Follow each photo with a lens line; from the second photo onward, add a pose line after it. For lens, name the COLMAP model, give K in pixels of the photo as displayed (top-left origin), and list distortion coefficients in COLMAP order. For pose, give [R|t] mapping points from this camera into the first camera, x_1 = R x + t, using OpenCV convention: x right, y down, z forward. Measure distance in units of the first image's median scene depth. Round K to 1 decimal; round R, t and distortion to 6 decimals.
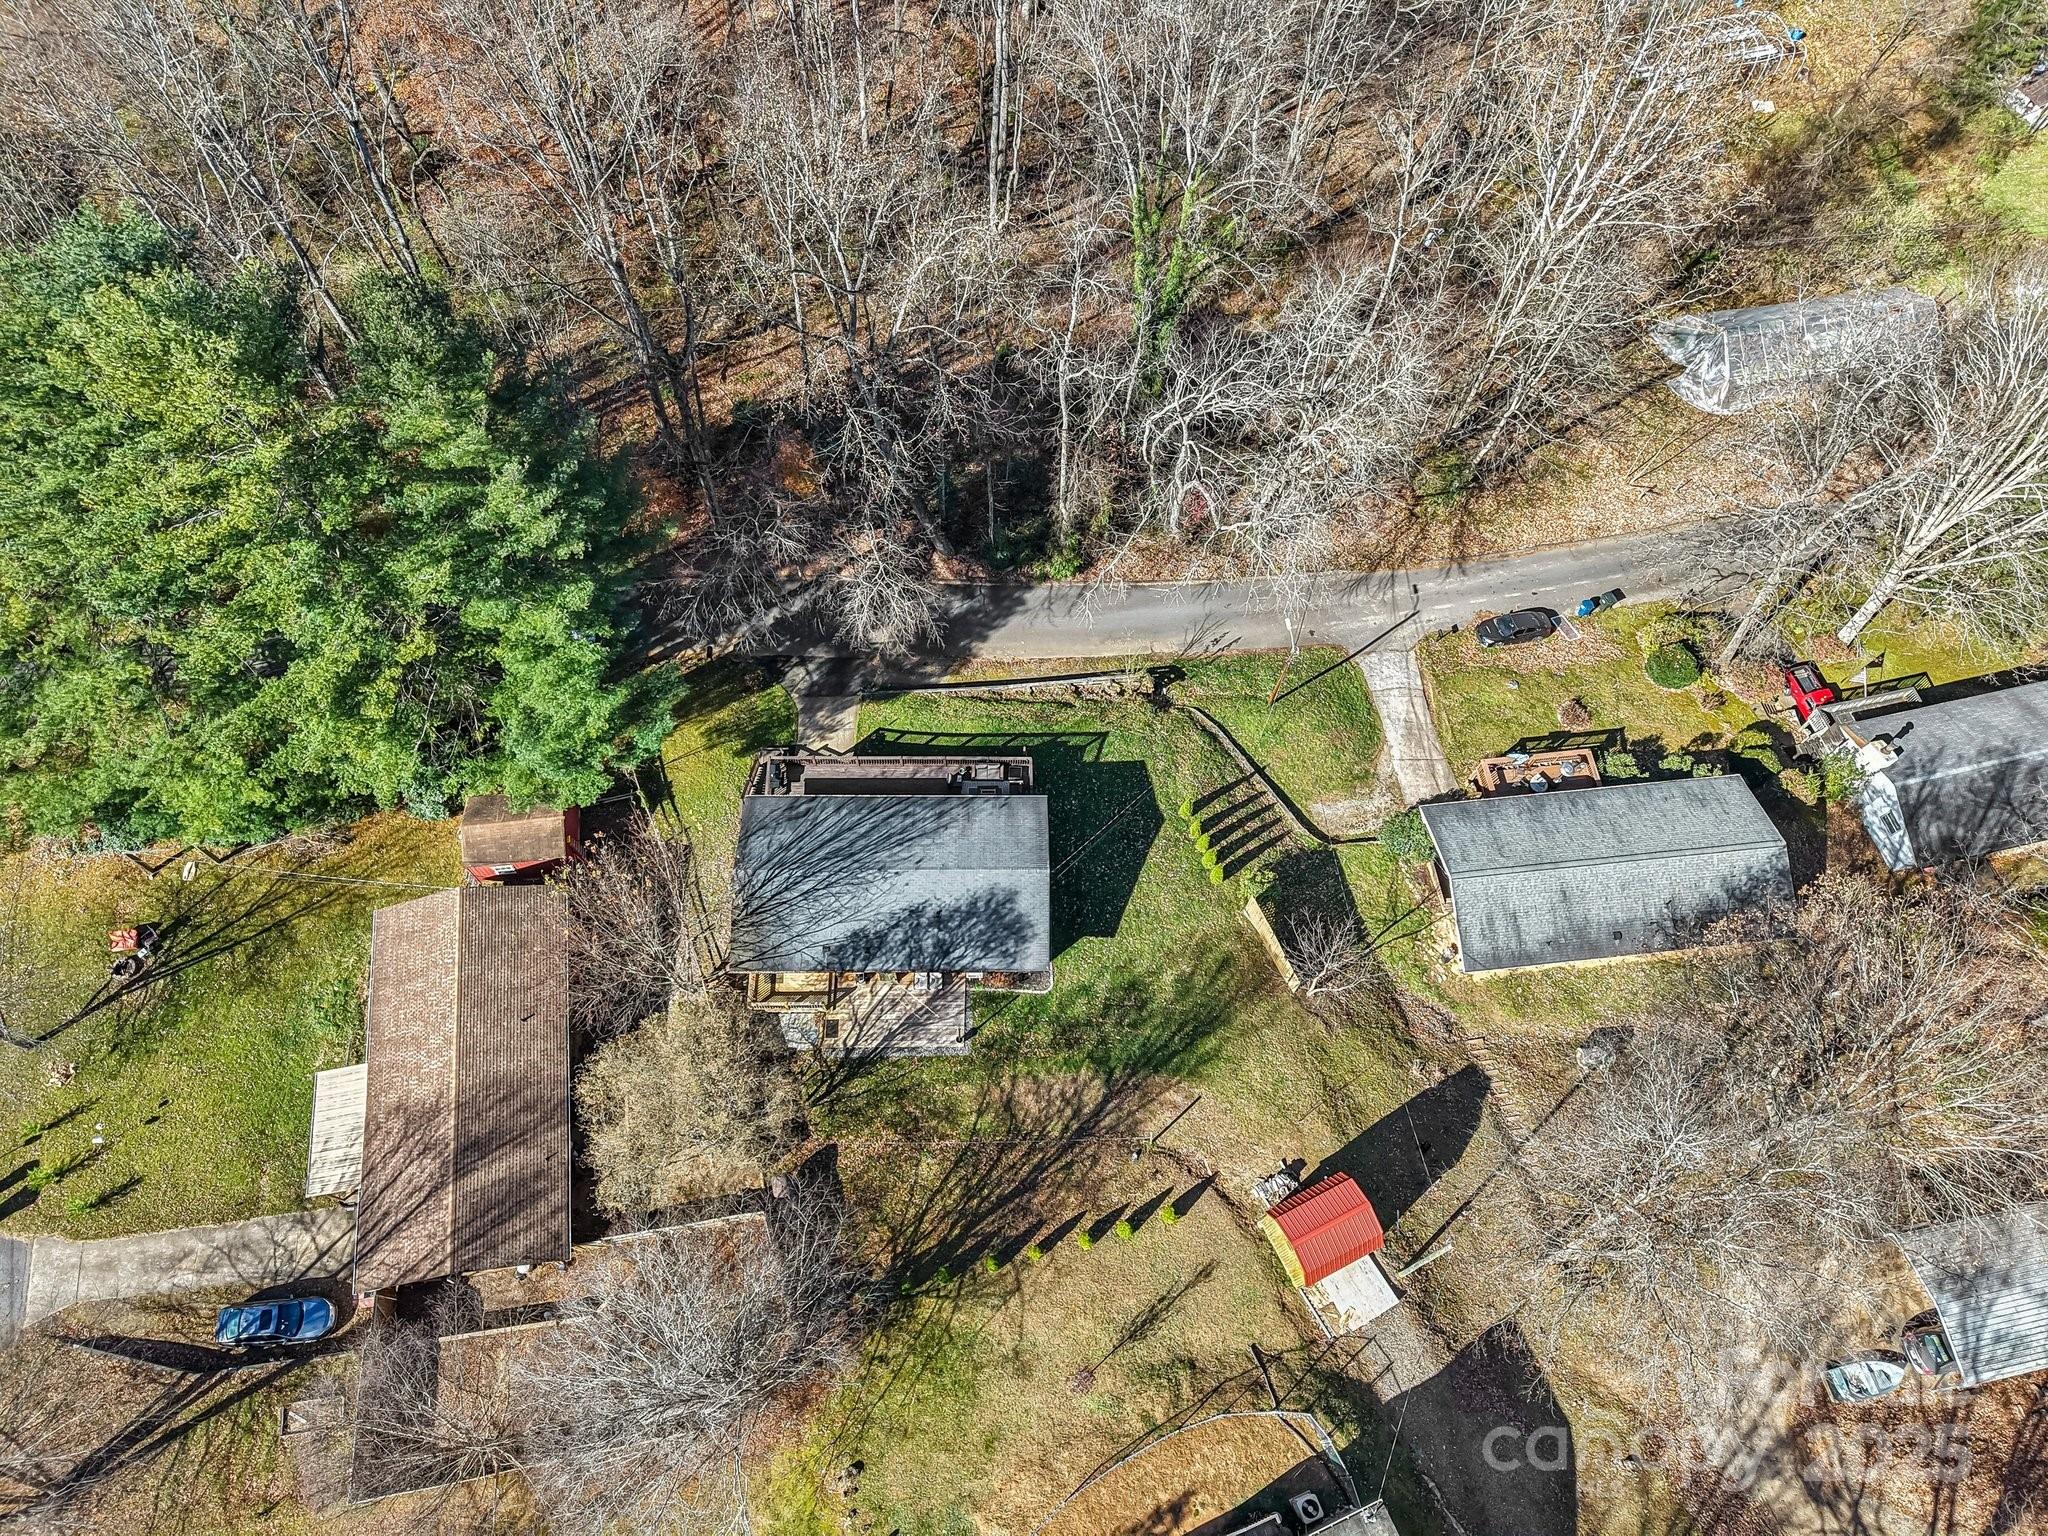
lens RADIAL K [[1354.0, 0, 1012.3], [0, 1354.0, 764.6], [0, 0, 1]] dist [-0.001383, -0.003419]
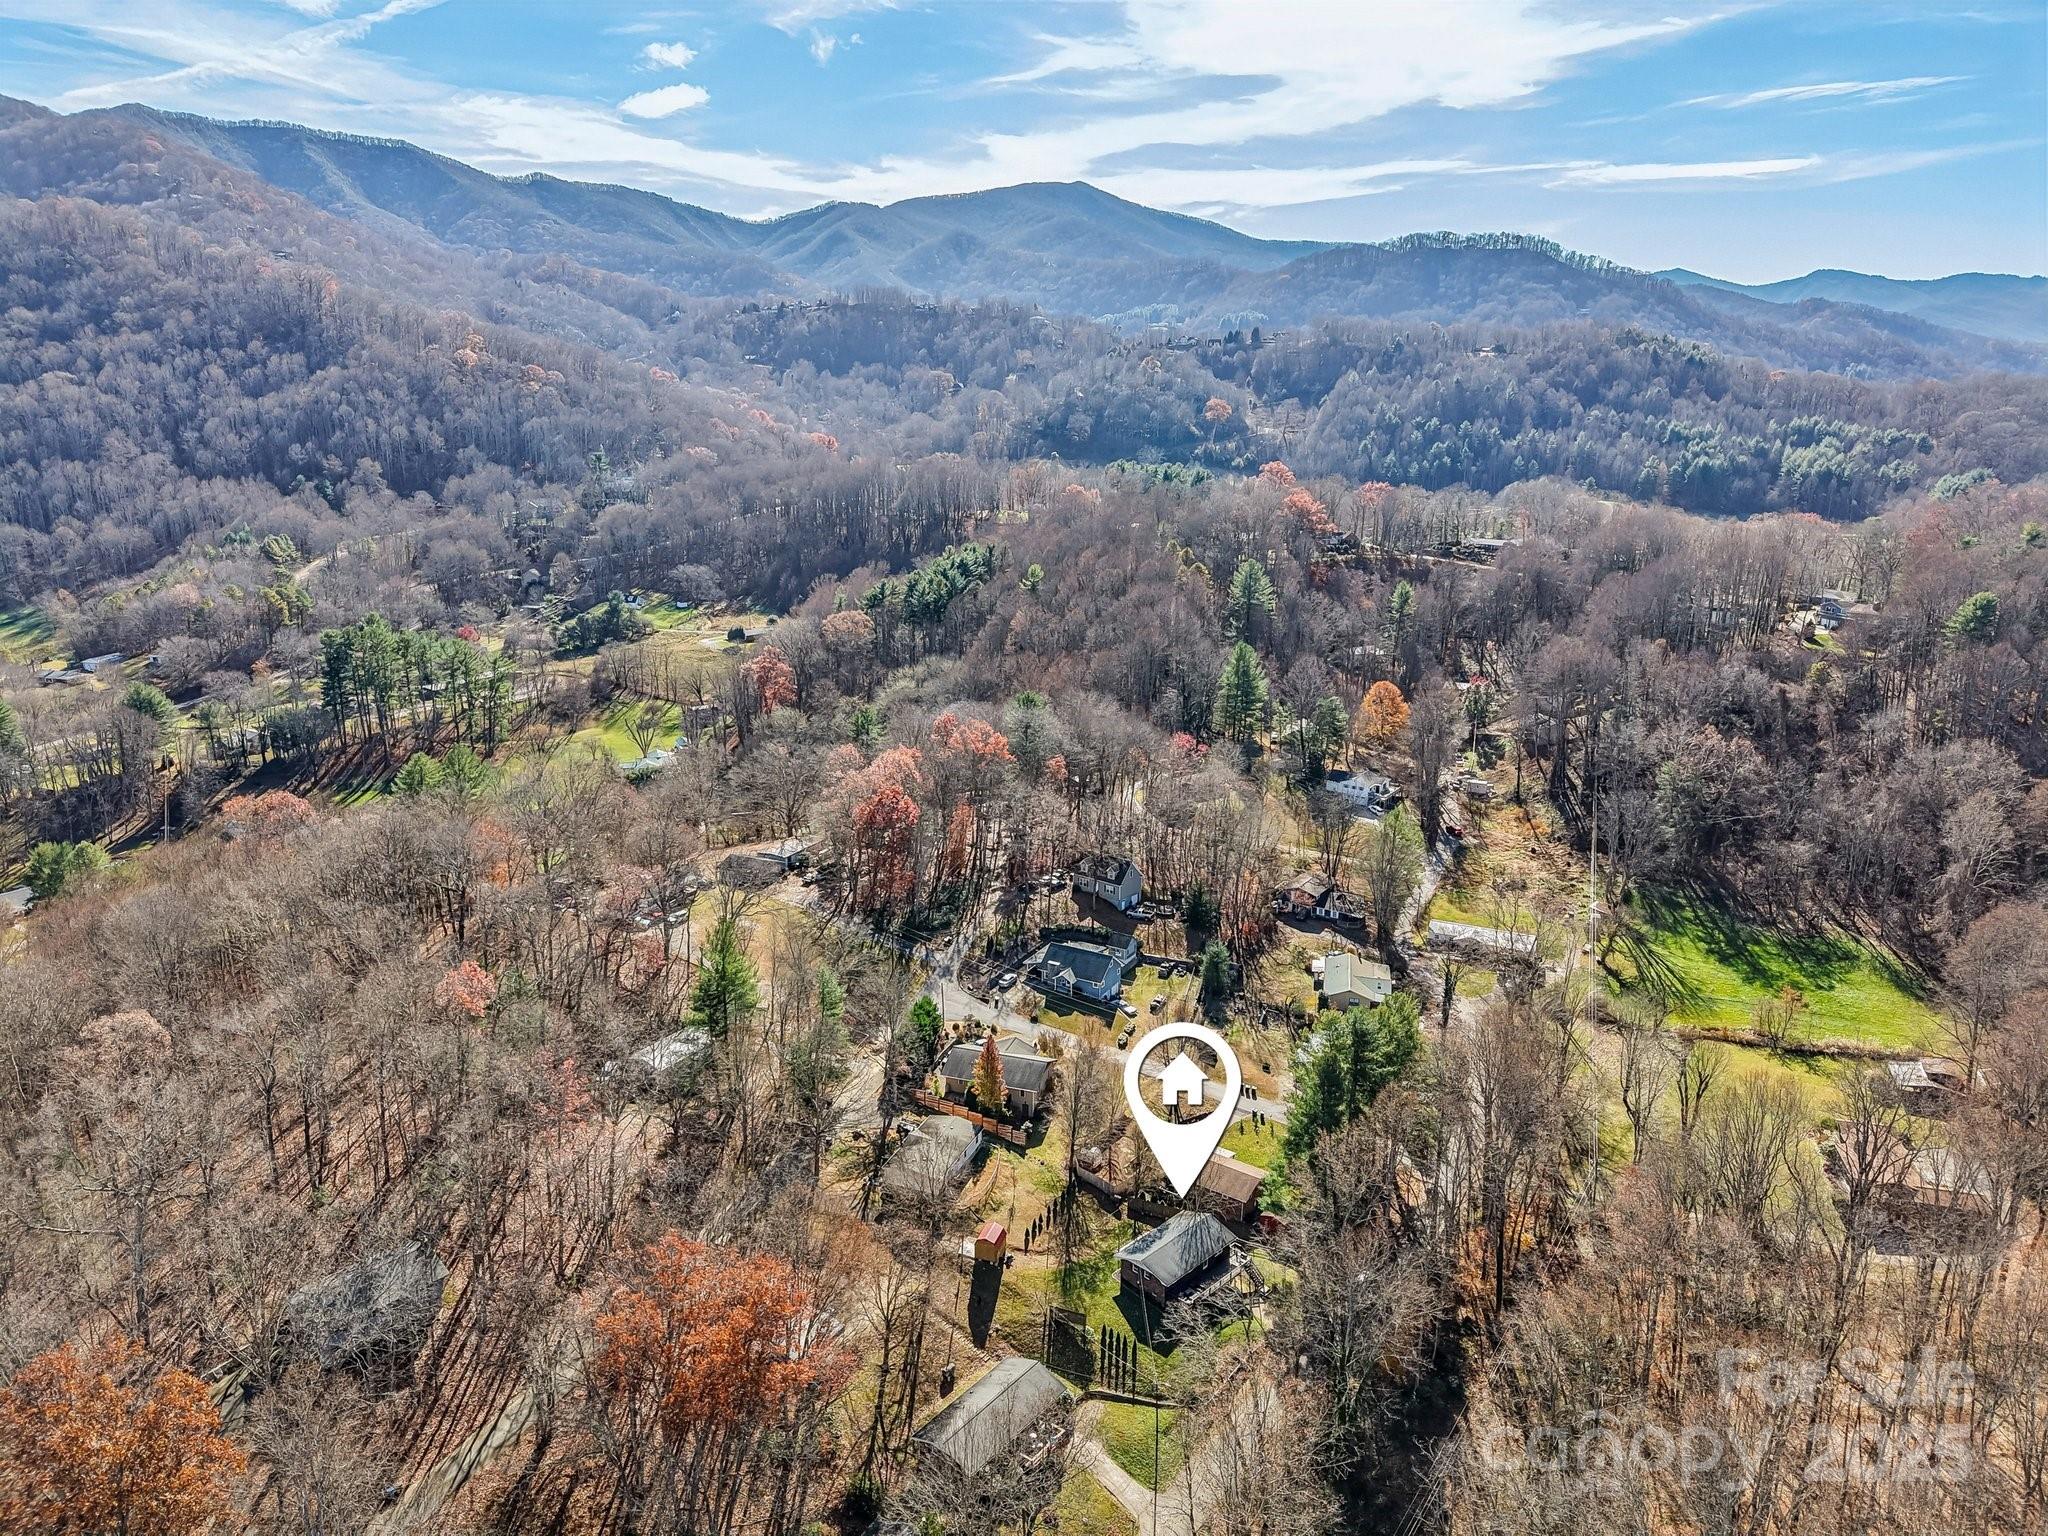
lens RADIAL K [[1354.0, 0, 1012.3], [0, 1354.0, 764.6], [0, 0, 1]] dist [-0.001383, -0.003419]
pose [[-0.707867, 0.173038, -0.684823, 1.897028], [-0.637074, 0.262320, 0.724793, -1.989284], [0.305059, 0.949340, -0.075450, 0.175984]]
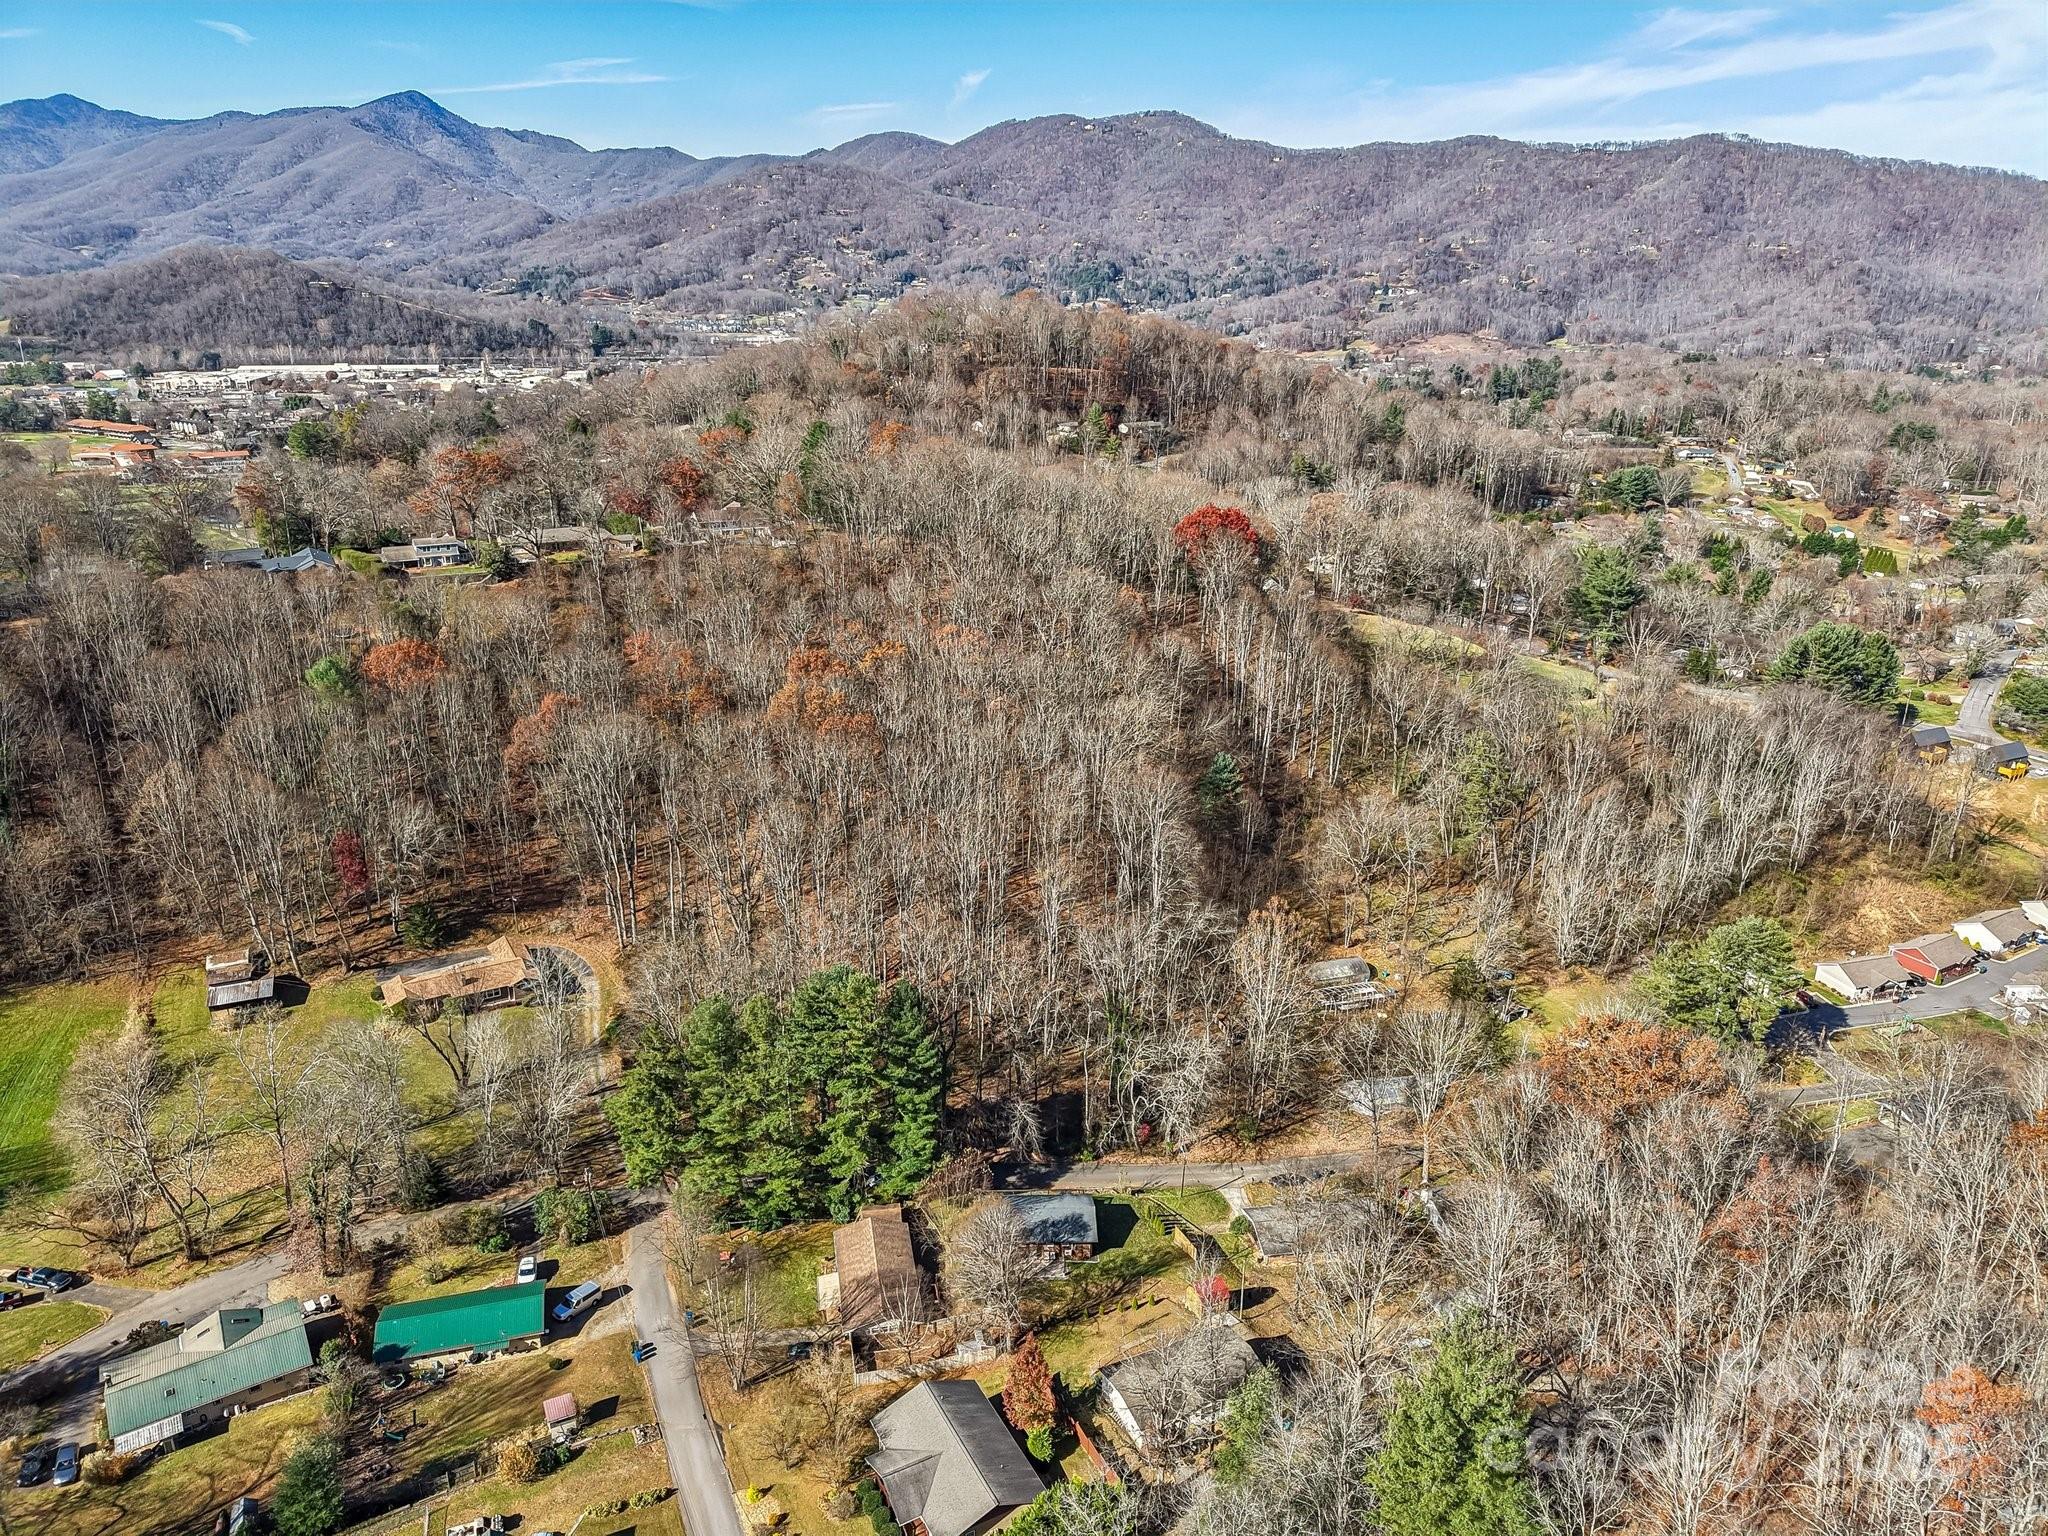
lens RADIAL K [[1392.0, 0, 1023.6], [0, 1392.0, 765.8], [0, 0, 1]] dist [0.015865, -0.005090]
pose [[0.999041, -0.014915, 0.041174, -0.206600], [0.039460, 0.714358, -0.698667, 1.337543], [-0.018992, 0.699621, 0.714261, -1.511169]]
